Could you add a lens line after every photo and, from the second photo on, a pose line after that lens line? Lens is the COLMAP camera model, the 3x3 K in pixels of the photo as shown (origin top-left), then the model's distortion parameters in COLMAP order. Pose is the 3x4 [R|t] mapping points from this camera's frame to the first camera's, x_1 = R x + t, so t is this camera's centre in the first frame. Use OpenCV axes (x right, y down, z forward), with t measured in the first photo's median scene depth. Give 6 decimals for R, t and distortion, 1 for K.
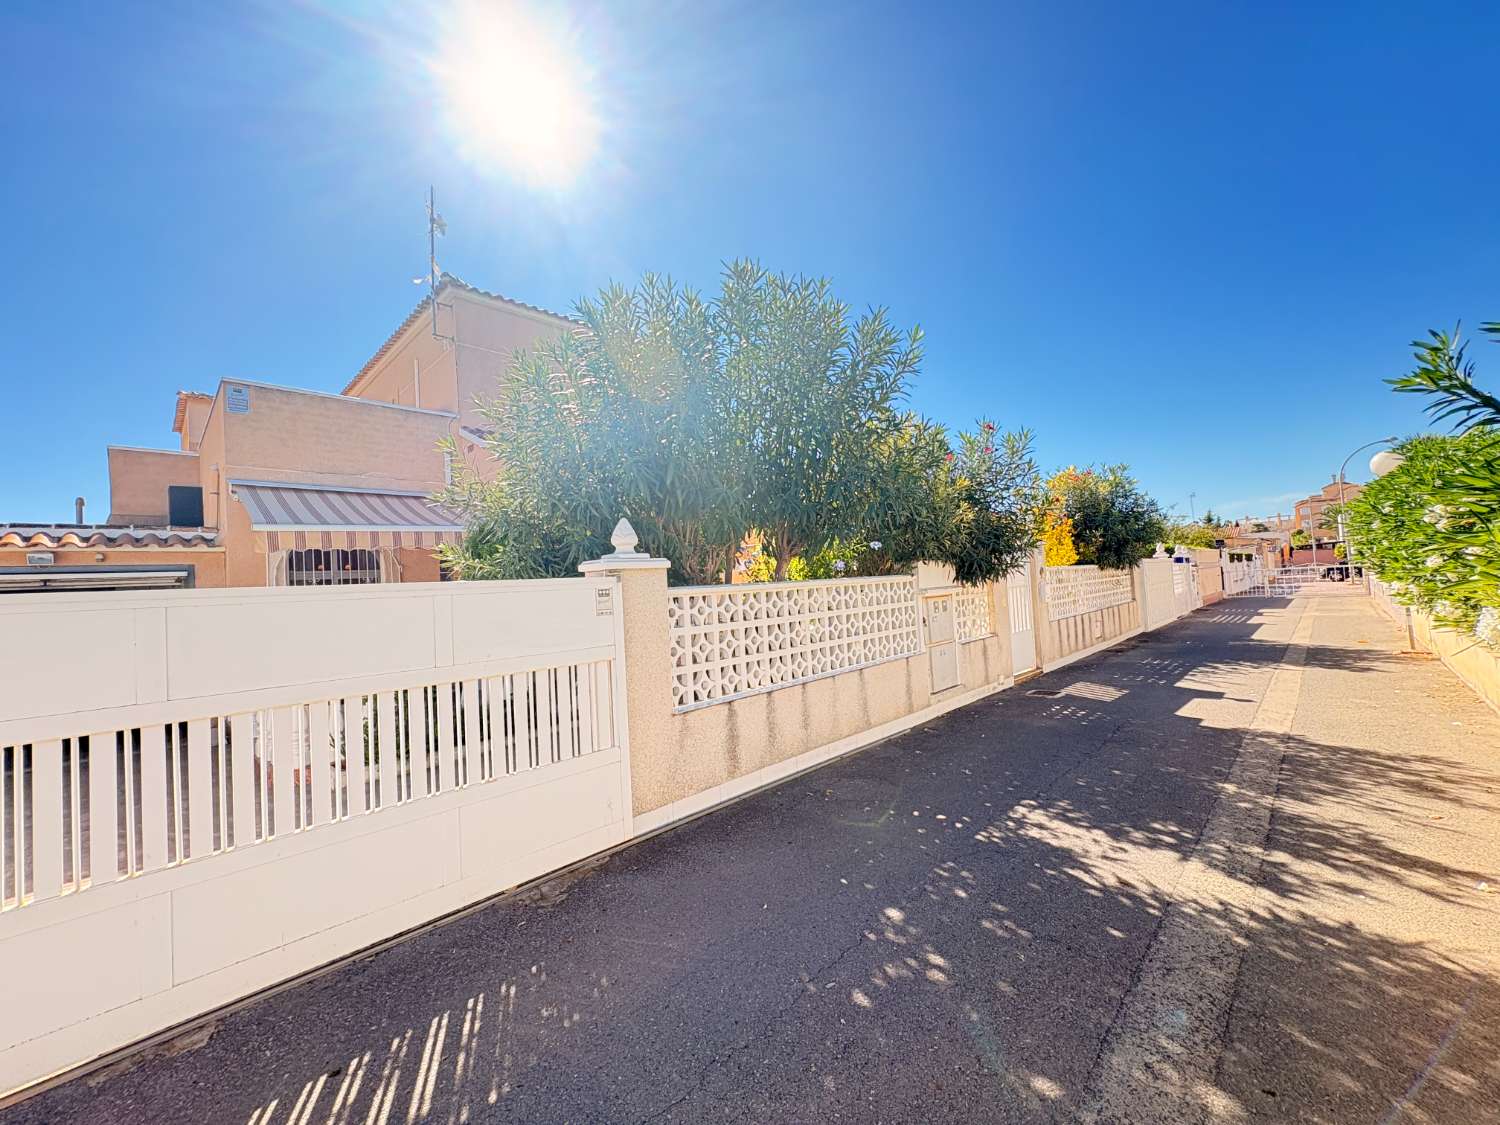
lens RADIAL K [[596.9, 0, 748.8], [0, 596.9, 561.9], [0, 0, 1]] dist [-0.000131, 0.000319]
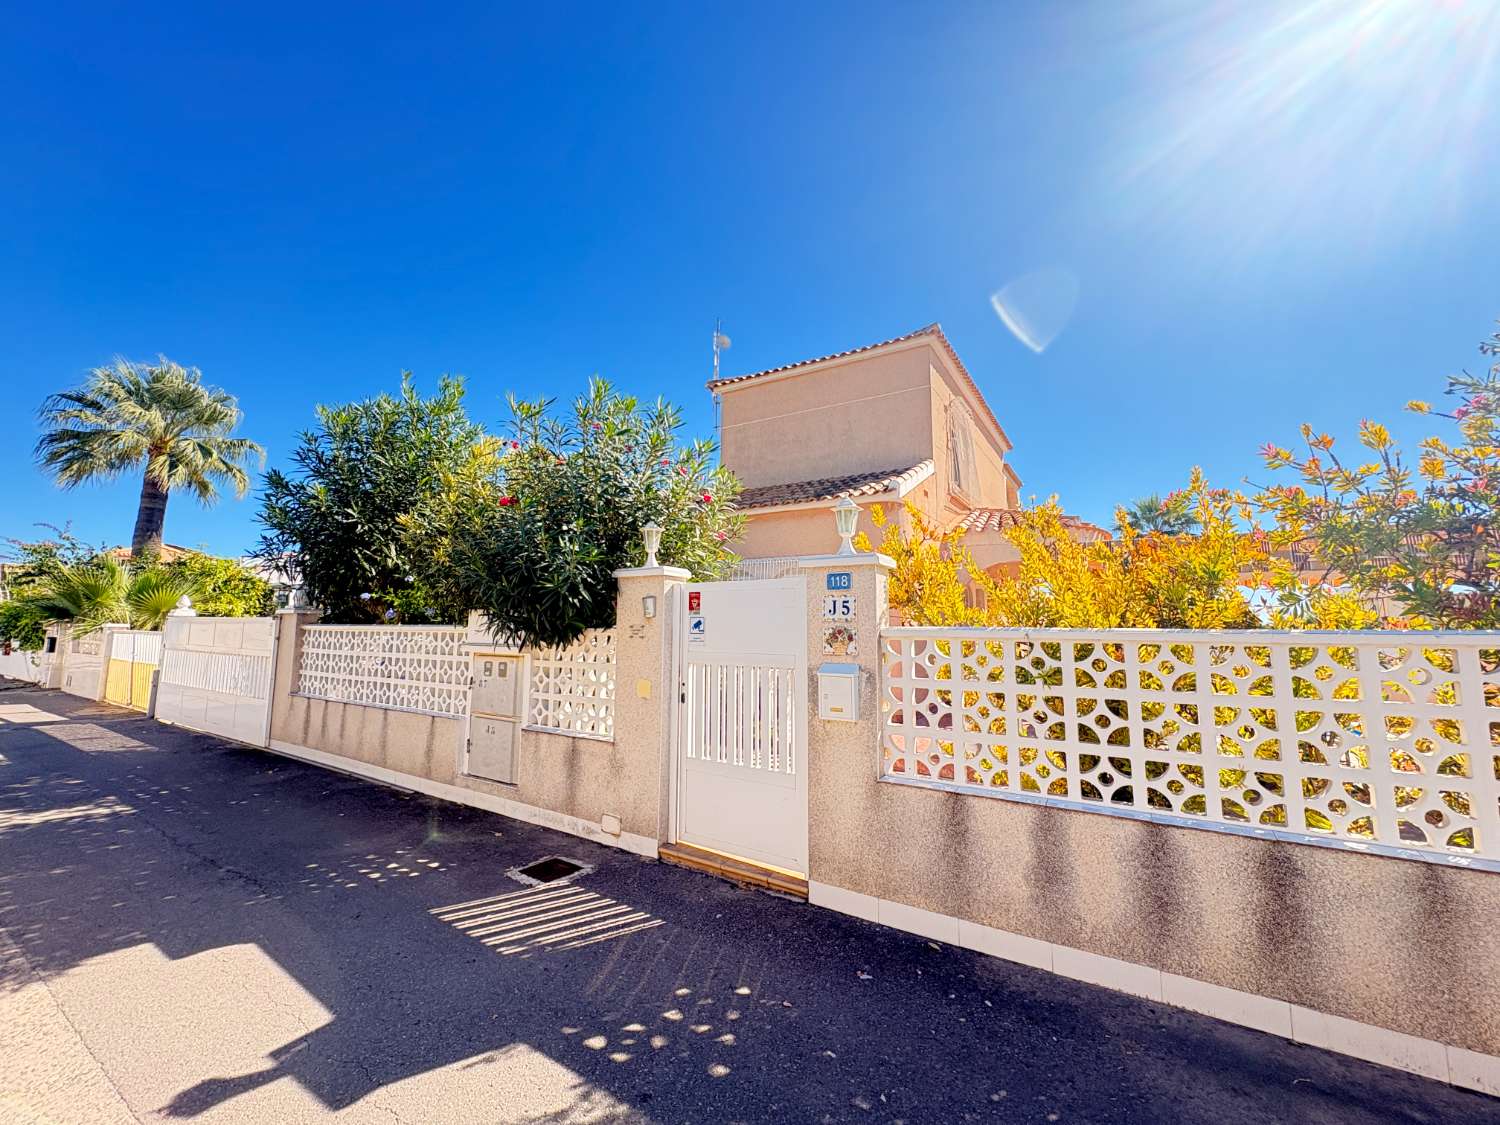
lens RADIAL K [[596.9, 0, 748.8], [0, 596.9, 561.9], [0, 0, 1]] dist [-0.000131, 0.000319]
pose [[0.227316, -0.044053, -0.972824, 1.113624], [0.019508, 0.998982, -0.040679, -0.025236], [0.973626, -0.009731, 0.227944, 1.105420]]
